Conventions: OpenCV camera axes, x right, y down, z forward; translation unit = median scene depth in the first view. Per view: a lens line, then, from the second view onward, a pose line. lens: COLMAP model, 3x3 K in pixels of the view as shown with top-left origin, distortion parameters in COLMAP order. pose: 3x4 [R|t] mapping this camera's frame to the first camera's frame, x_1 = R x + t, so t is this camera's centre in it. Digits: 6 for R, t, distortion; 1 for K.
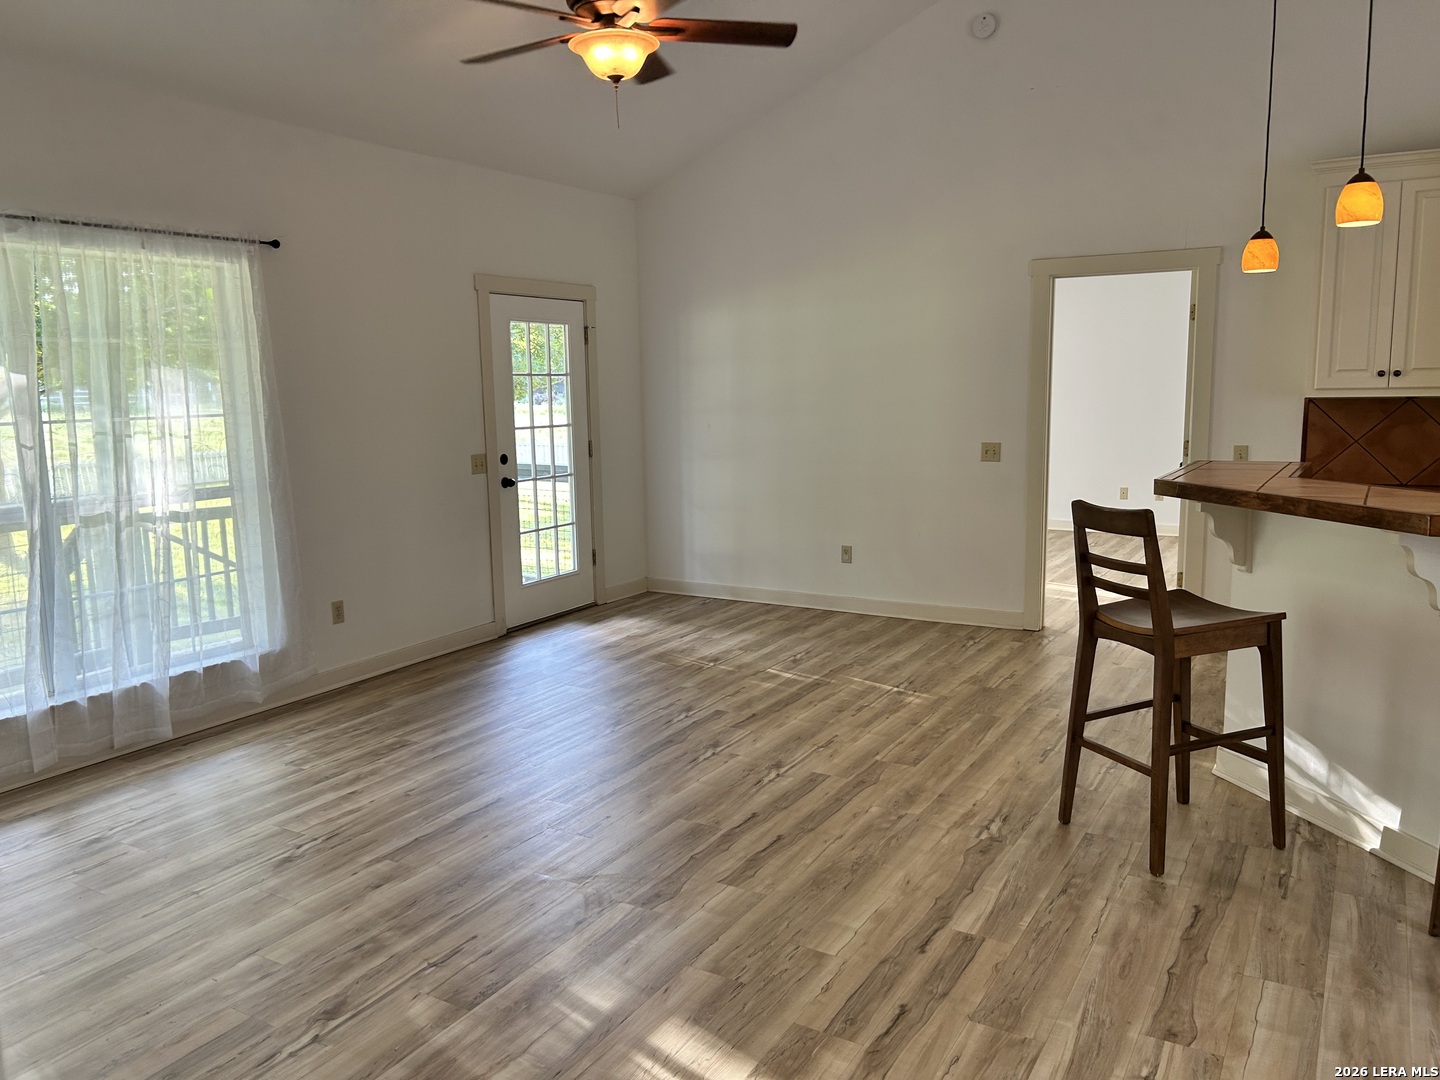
lens RADIAL K [[1079.9, 0, 712.1], [0, 1079.9, 536.1], [0, 0, 1]] dist [0.043345, -0.048794]
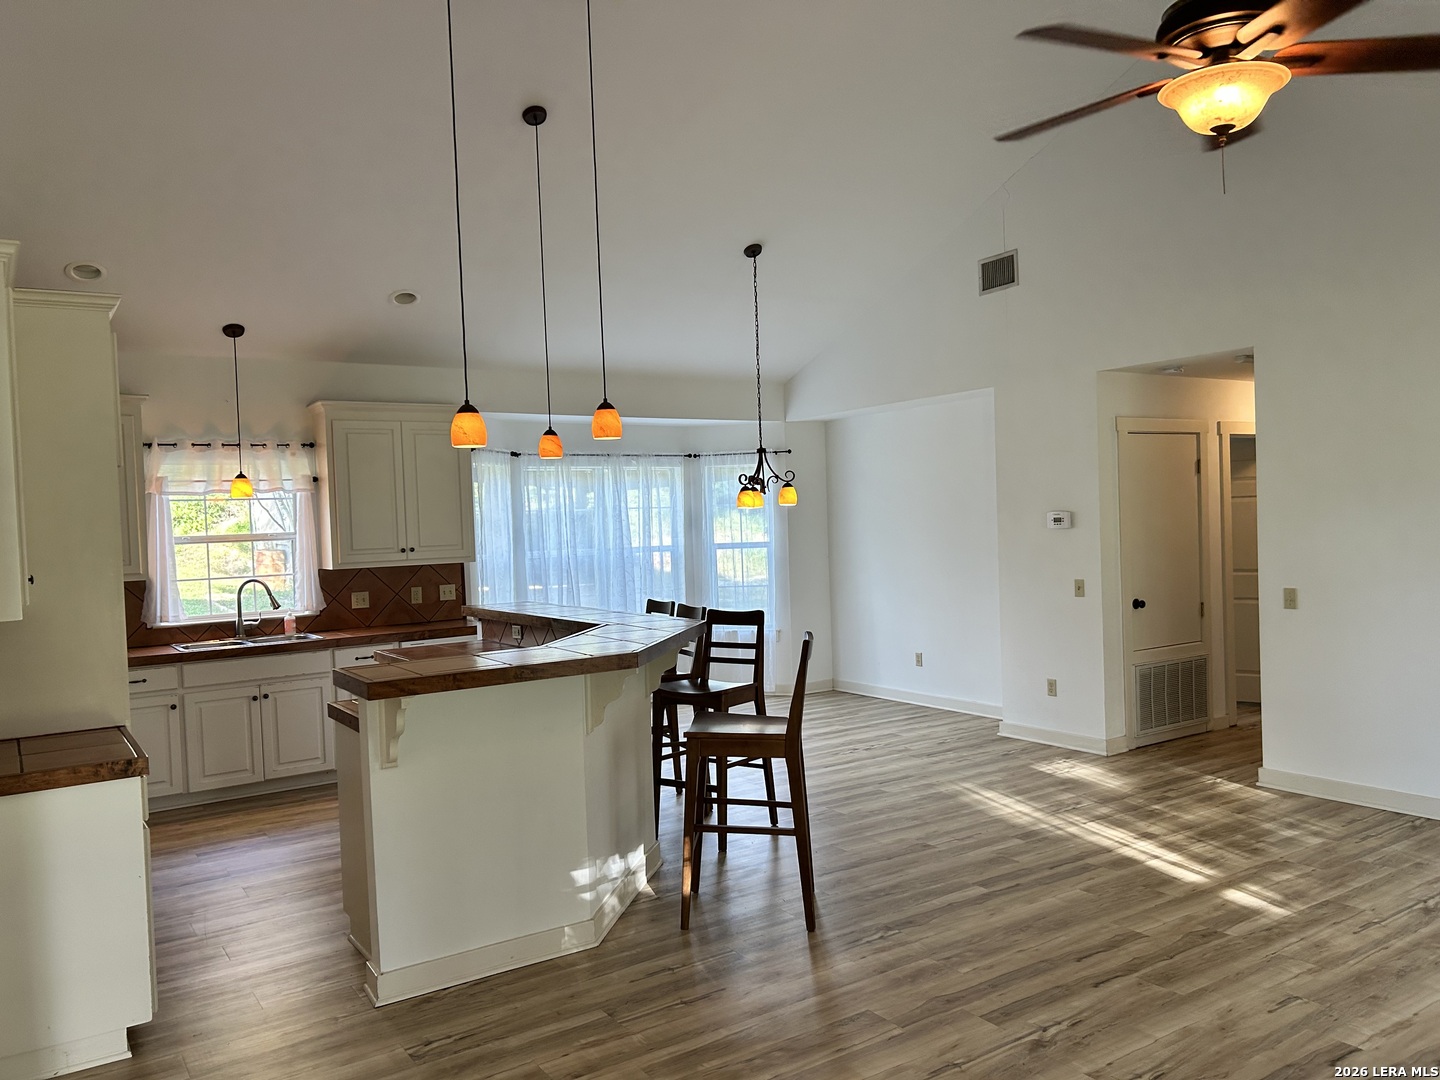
lens RADIAL K [[1079.9, 0, 712.1], [0, 1079.9, 536.1], [0, 0, 1]] dist [0.043345, -0.048794]
pose [[-0.899645, 0.046207, 0.434171, -0.095945], [0.114599, 0.984511, 0.132683, -0.311978], [-0.421315, 0.169123, -0.891006, 2.045419]]
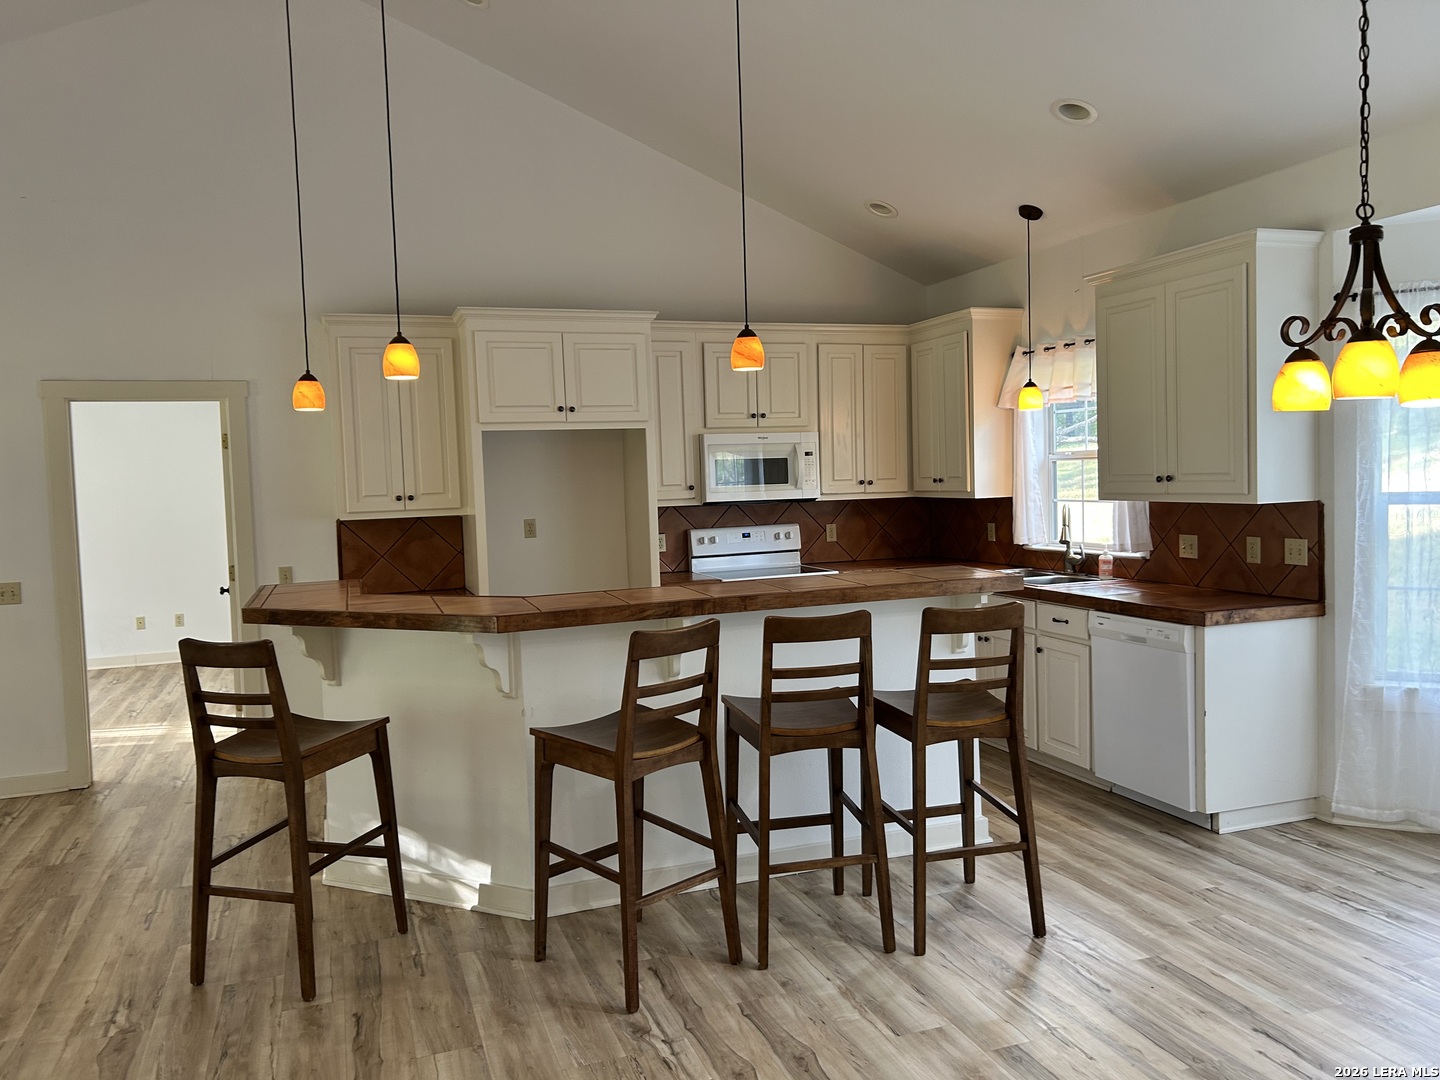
lens RADIAL K [[1079.9, 0, 712.1], [0, 1079.9, 536.1], [0, 0, 1]] dist [0.043345, -0.048794]
pose [[0.634315, -0.048166, 0.771573, -0.103338], [0.131182, 0.990289, -0.046026, -0.016832], [-0.761864, 0.130412, 0.634473, 0.019137]]
